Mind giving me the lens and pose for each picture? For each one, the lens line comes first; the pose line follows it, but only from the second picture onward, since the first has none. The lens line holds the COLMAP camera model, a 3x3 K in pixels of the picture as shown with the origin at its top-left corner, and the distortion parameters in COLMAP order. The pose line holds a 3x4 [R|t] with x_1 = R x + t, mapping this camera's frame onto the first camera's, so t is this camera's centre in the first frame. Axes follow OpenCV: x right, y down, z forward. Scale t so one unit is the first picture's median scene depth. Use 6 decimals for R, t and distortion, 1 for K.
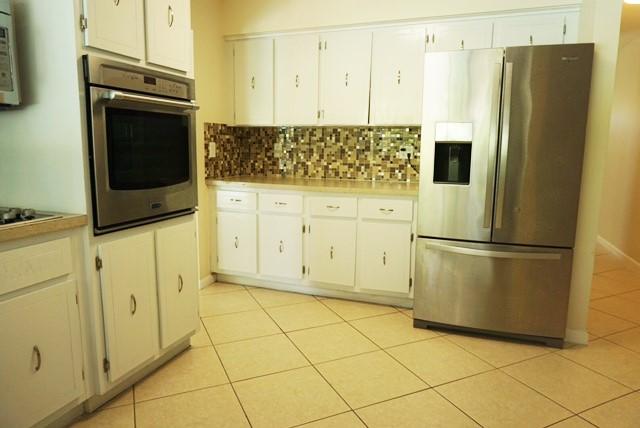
lens RADIAL K [[430.0, 0, 320.0], [0, 430.0, 214.0], [0, 0, 1]] dist [-0.059716, 0.000267]
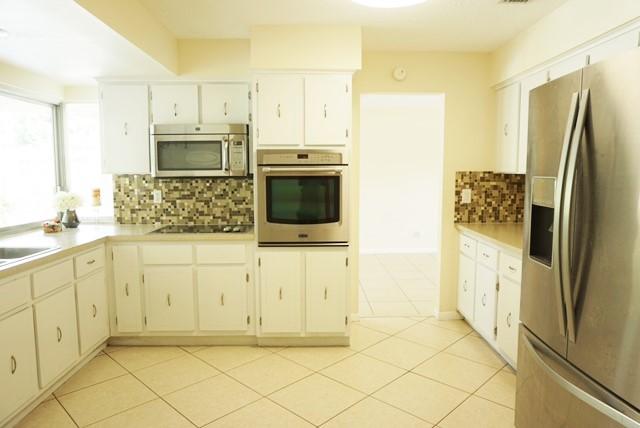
lens RADIAL K [[430.0, 0, 320.0], [0, 430.0, 214.0], [0, 0, 1]] dist [-0.059716, 0.000267]
pose [[0.343061, 0.082741, -0.935662, 0.633127], [-0.138459, 0.989686, 0.036753, -0.094917], [0.929052, 0.116942, 0.350979, 0.290802]]
